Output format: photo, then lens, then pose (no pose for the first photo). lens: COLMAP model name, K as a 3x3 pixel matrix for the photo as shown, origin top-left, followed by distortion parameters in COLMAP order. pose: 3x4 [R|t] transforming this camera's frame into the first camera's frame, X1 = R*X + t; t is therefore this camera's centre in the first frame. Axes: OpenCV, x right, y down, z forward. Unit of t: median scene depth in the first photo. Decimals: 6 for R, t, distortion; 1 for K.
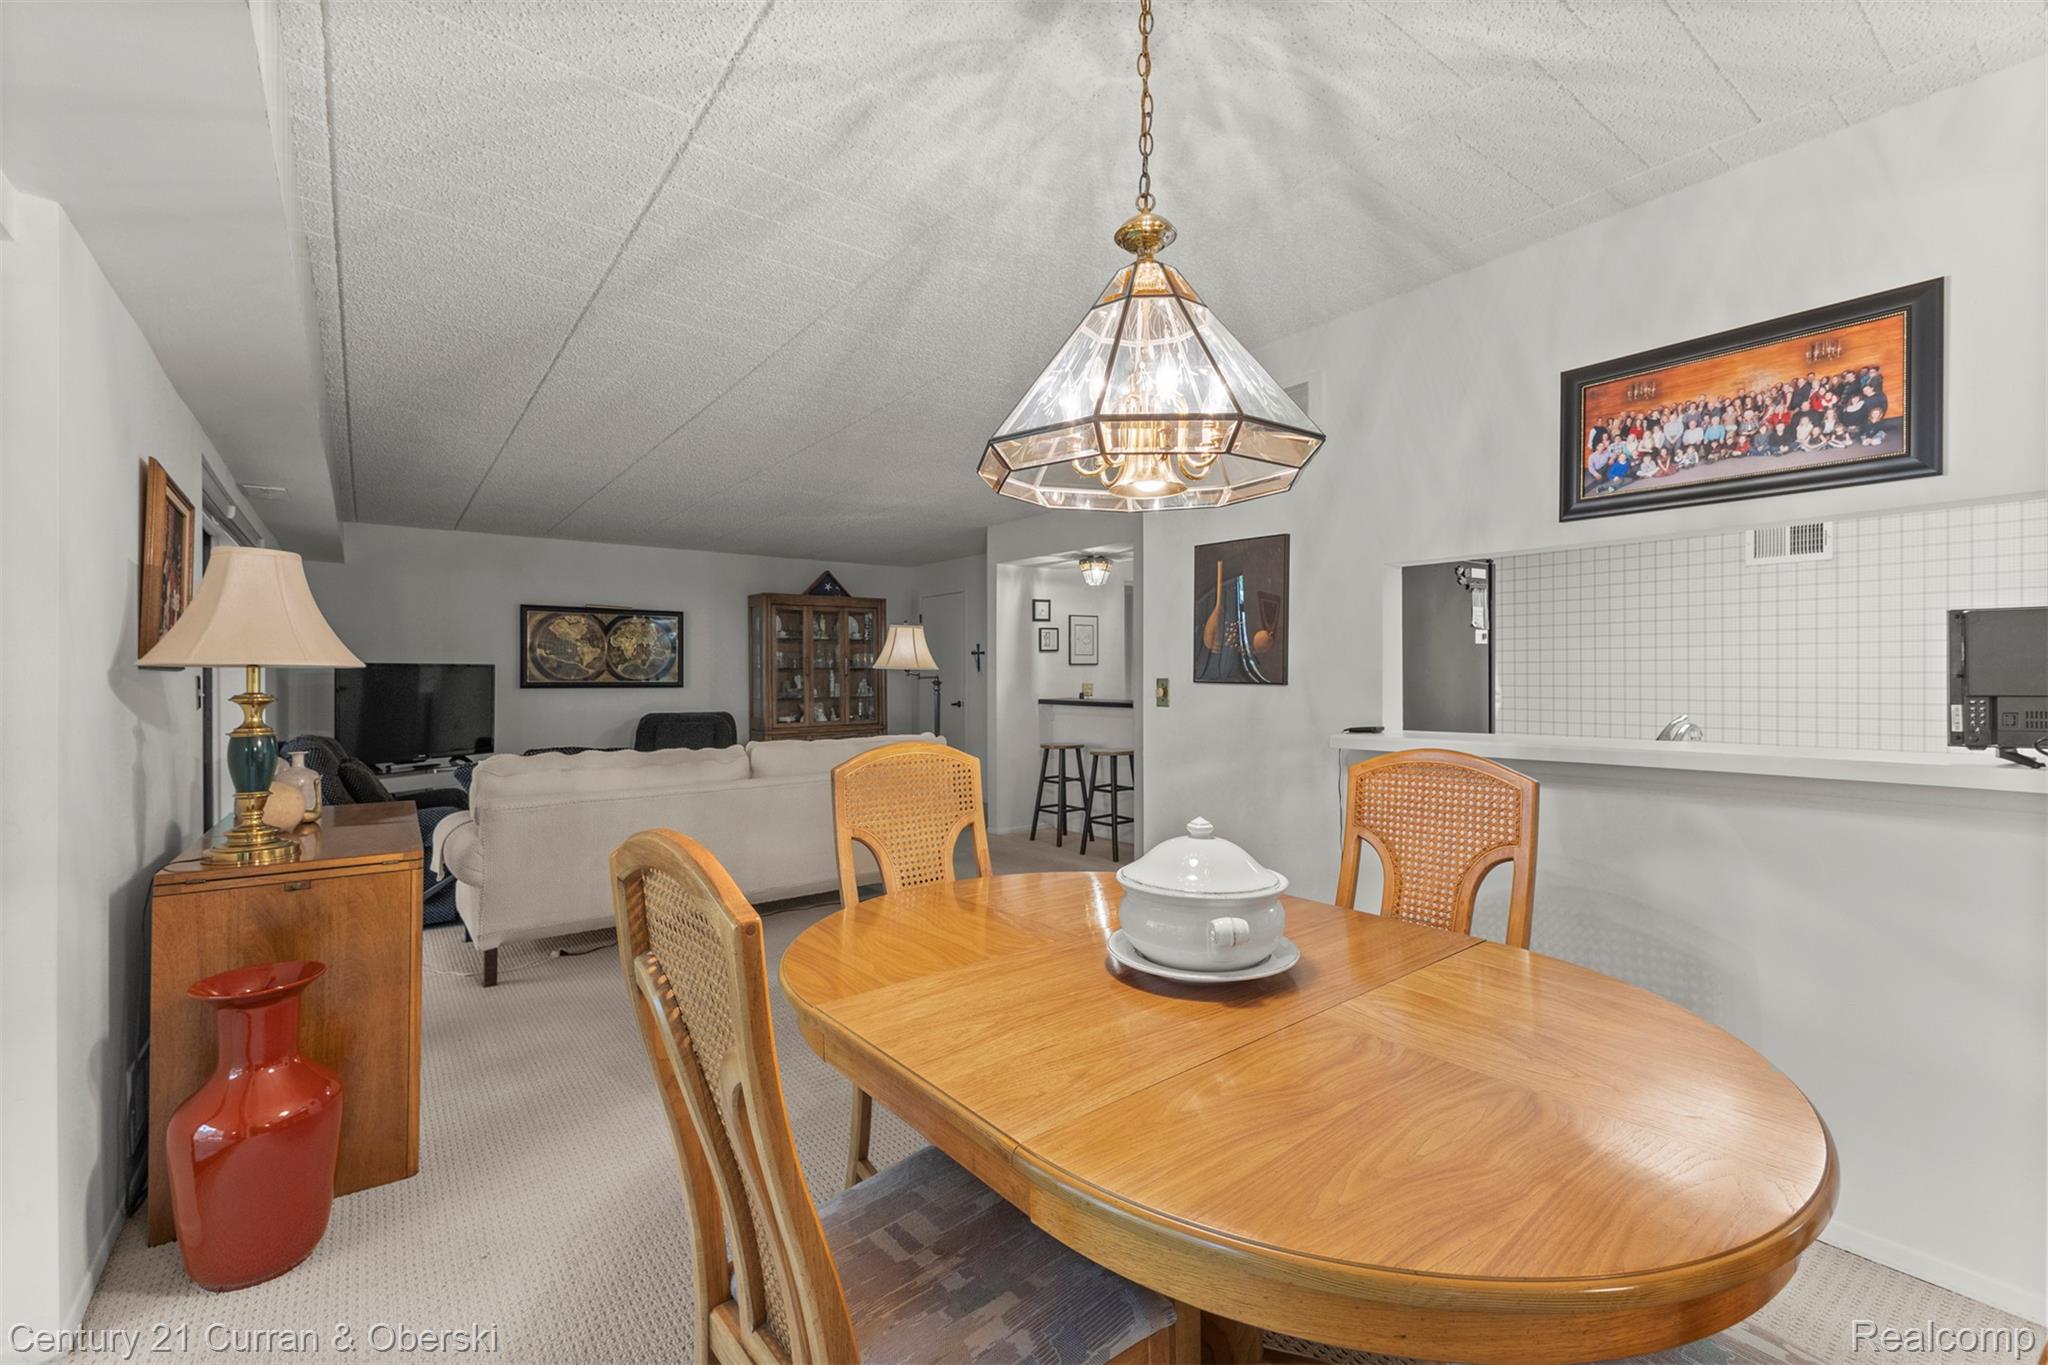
lens RADIAL K [[881.2, 0, 1021.3], [0, 881.2, 676.6], [0, 0, 1]] dist [0.008973, -0.001705]
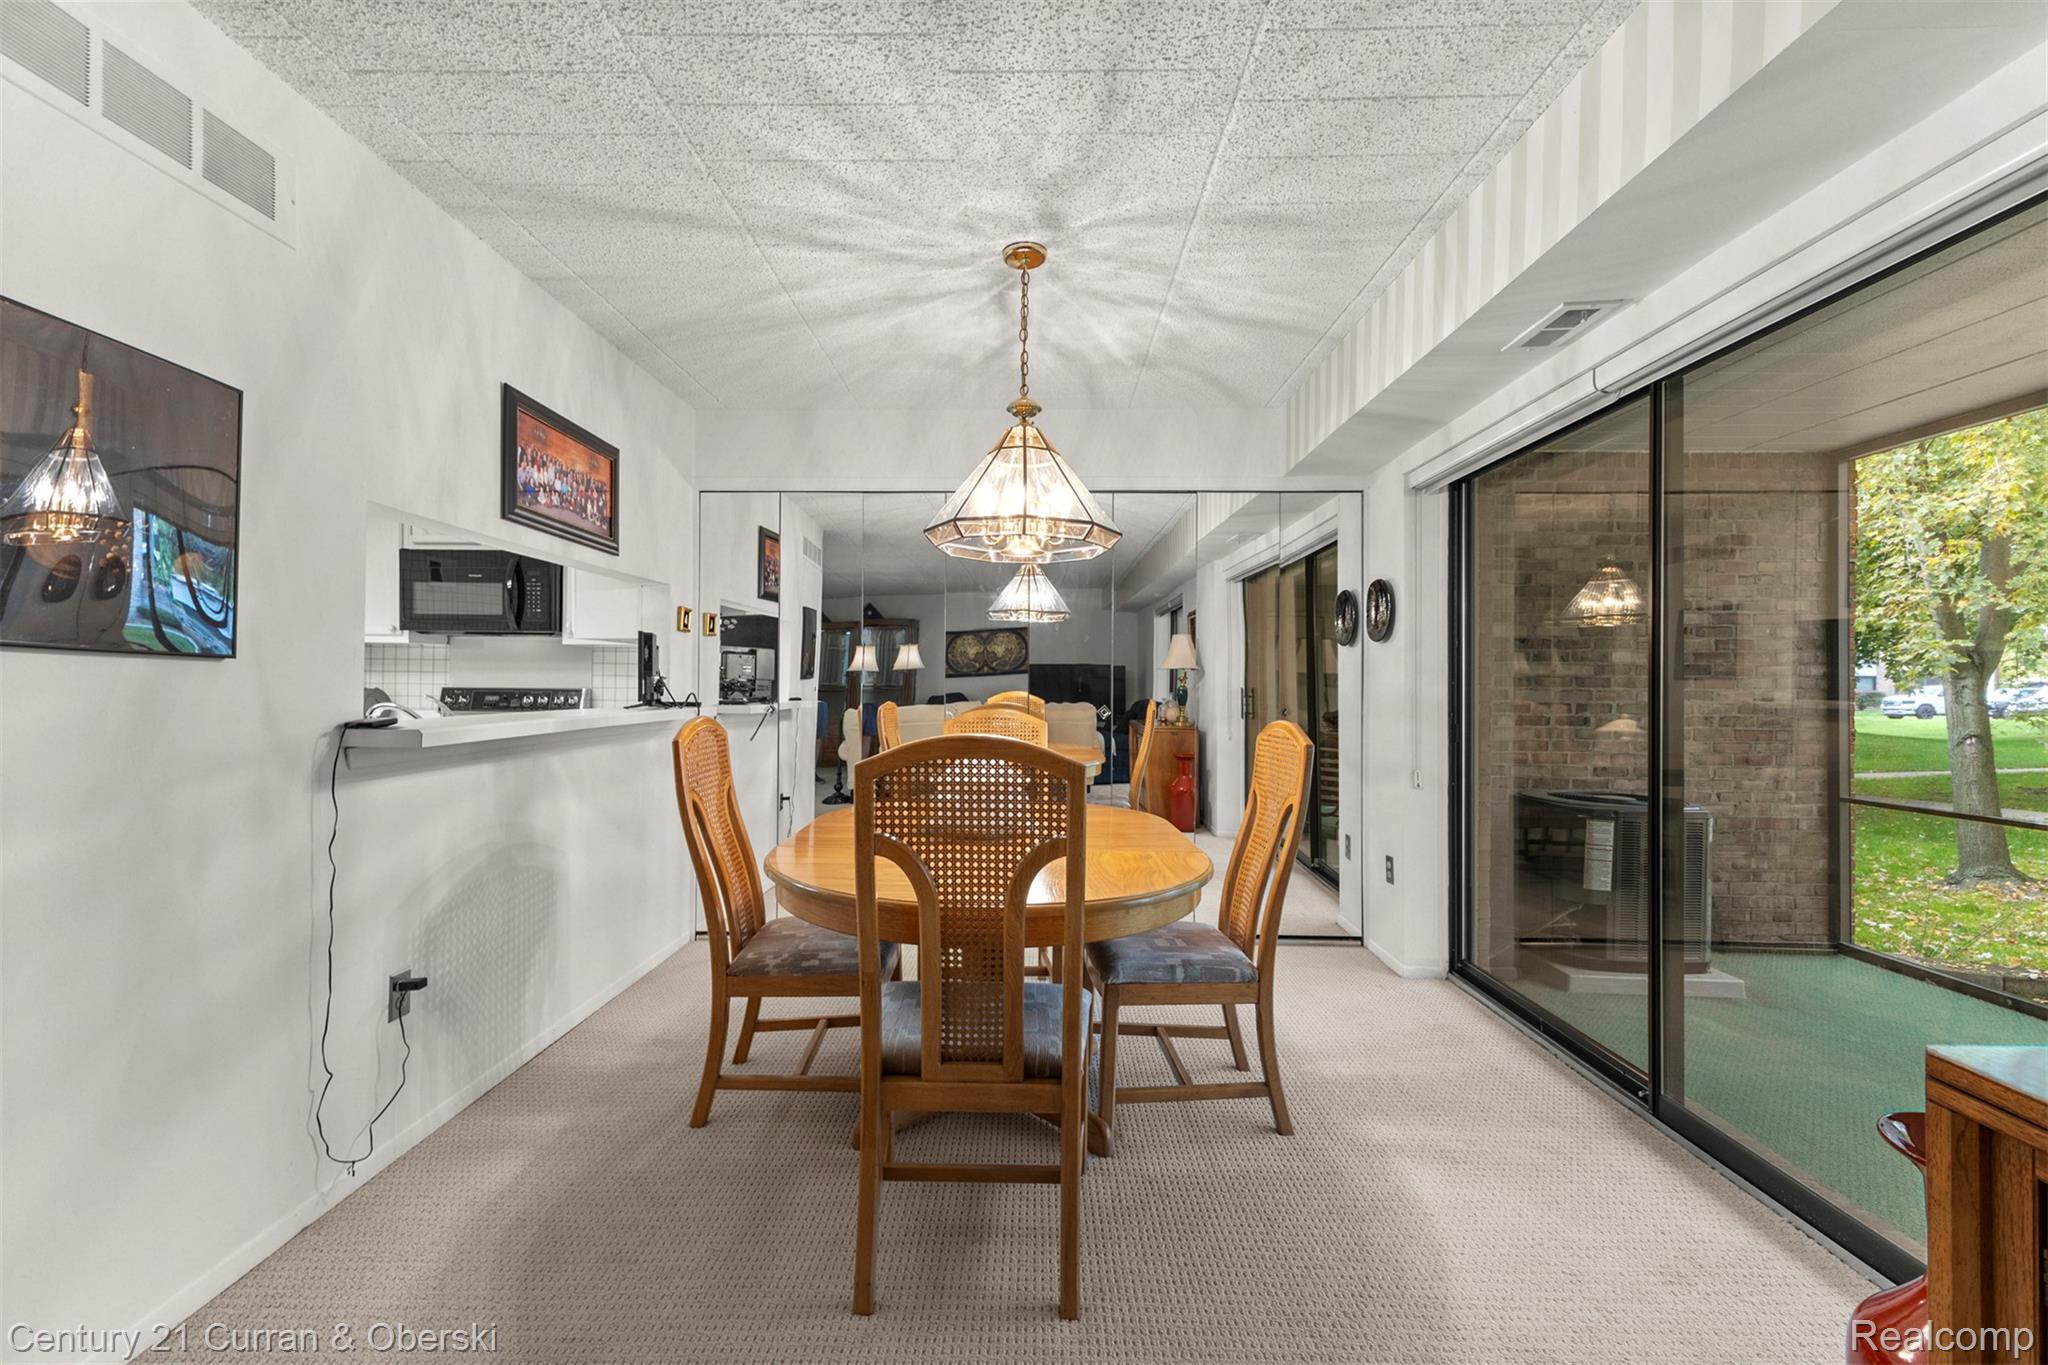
lens RADIAL K [[881.2, 0, 1025.6], [0, 881.2, 681.5], [0, 0, 1]] dist [0.008973, -0.001705]
pose [[-0.797996, 0.002378, 0.602657, -0.175353], [-0.001403, 0.999982, -0.005803, 0.010414], [-0.602661, -0.005476, -0.797979, 0.455895]]
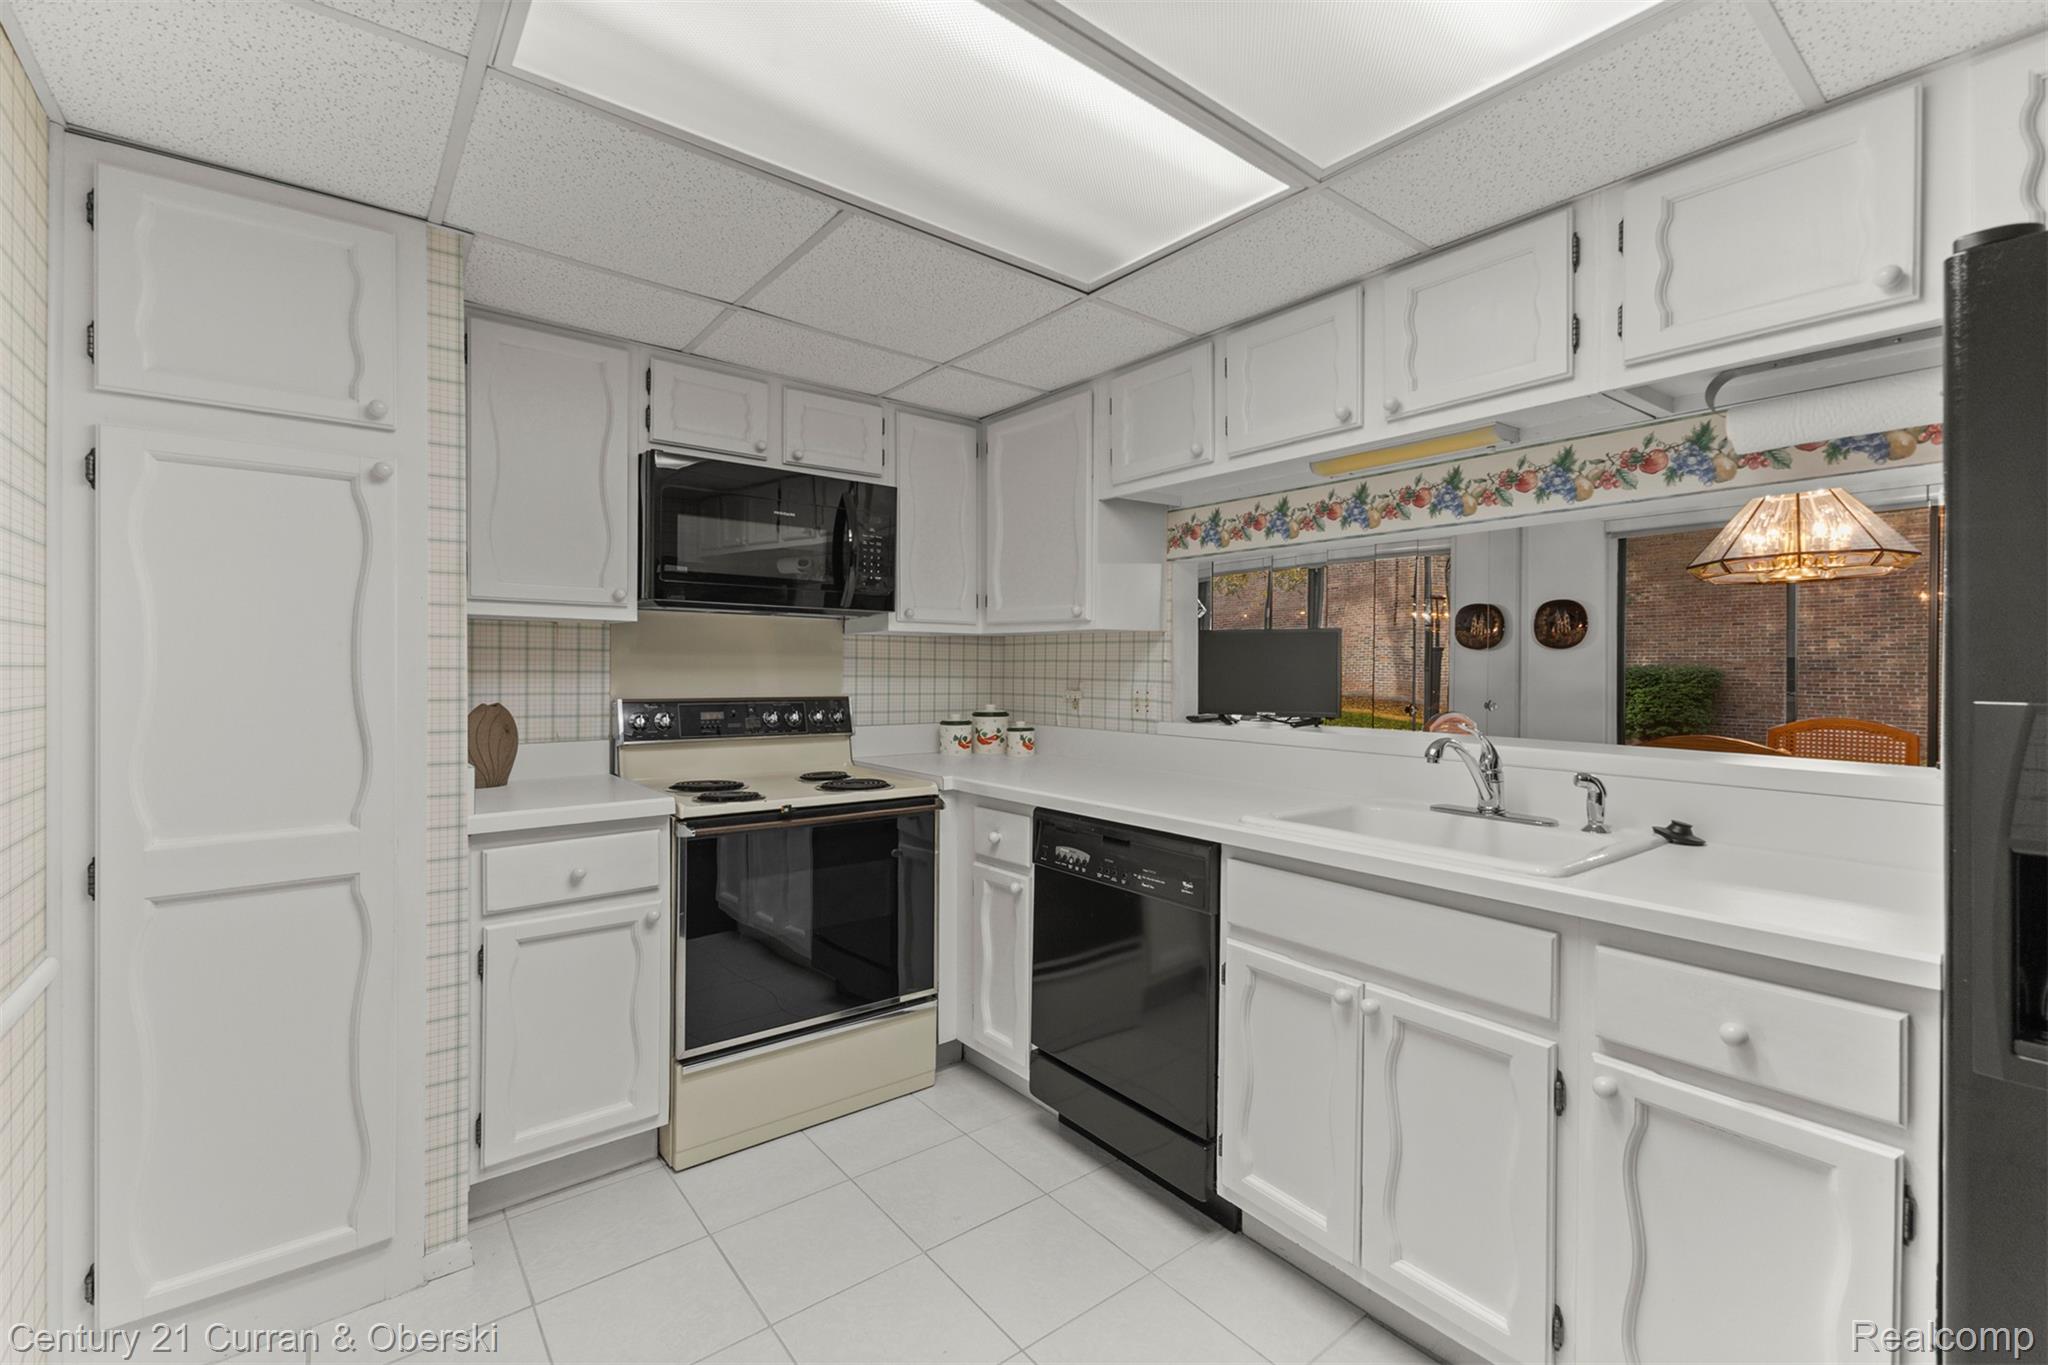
lens RADIAL K [[881.2, 0, 1027.1], [0, 881.2, 667.8], [0, 0, 1]] dist [0.008973, -0.001705]
pose [[-0.999534, -0.002149, -0.030445, 0.368210], [-0.002134, 0.999998, -0.000522, -0.001106], [0.030446, -0.000457, -0.999536, 0.560853]]
